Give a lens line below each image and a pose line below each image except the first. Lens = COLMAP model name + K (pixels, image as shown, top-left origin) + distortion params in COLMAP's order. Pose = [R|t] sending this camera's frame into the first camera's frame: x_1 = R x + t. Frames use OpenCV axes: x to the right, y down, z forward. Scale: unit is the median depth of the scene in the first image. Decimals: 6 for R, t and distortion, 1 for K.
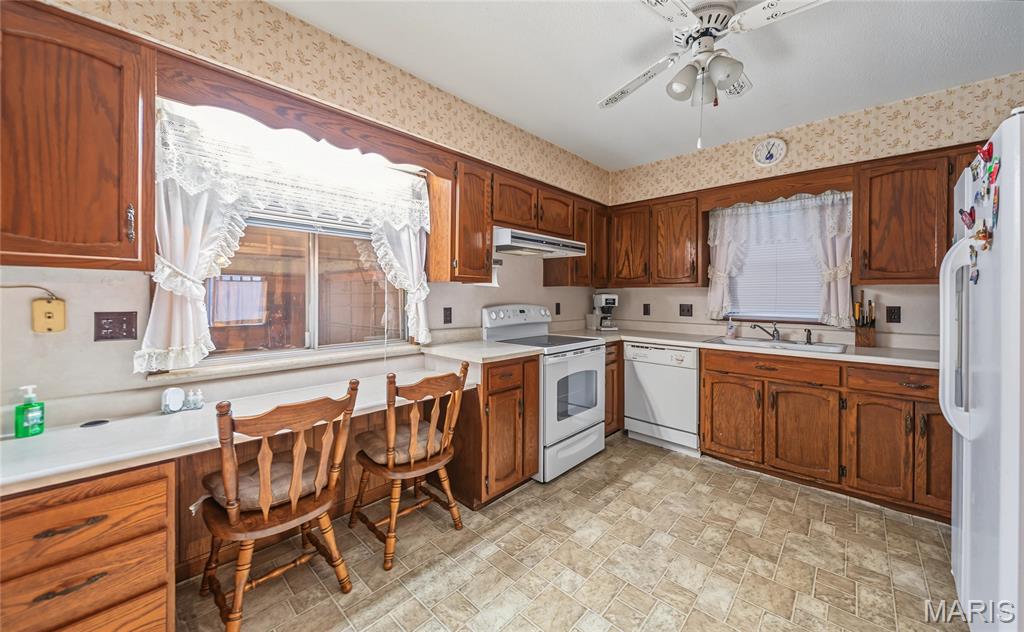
lens RADIAL K [[367.7, 0, 517.0], [0, 367.7, 298.0], [0, 0, 1]] dist [-0.001431, -0.000260]
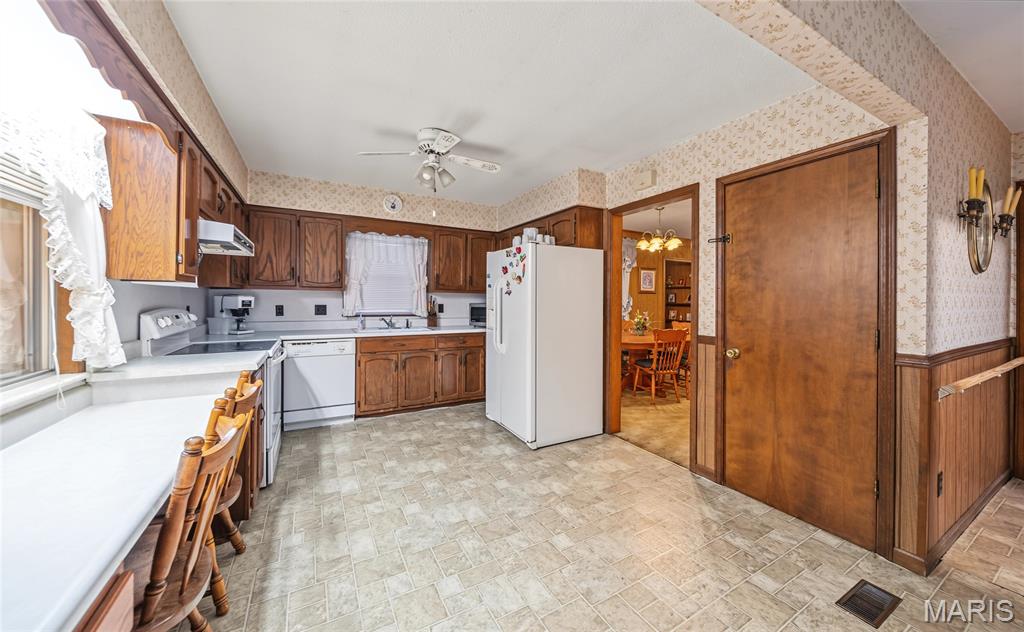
lens RADIAL K [[367.7, 0, 517.0], [0, 367.7, 298.0], [0, 0, 1]] dist [-0.001431, -0.000260]
pose [[0.306333, 0.001592, 0.951923, -0.619789], [-0.002412, 0.999997, -0.000897, -0.007155], [-0.951921, -0.002021, 0.306336, 0.047373]]
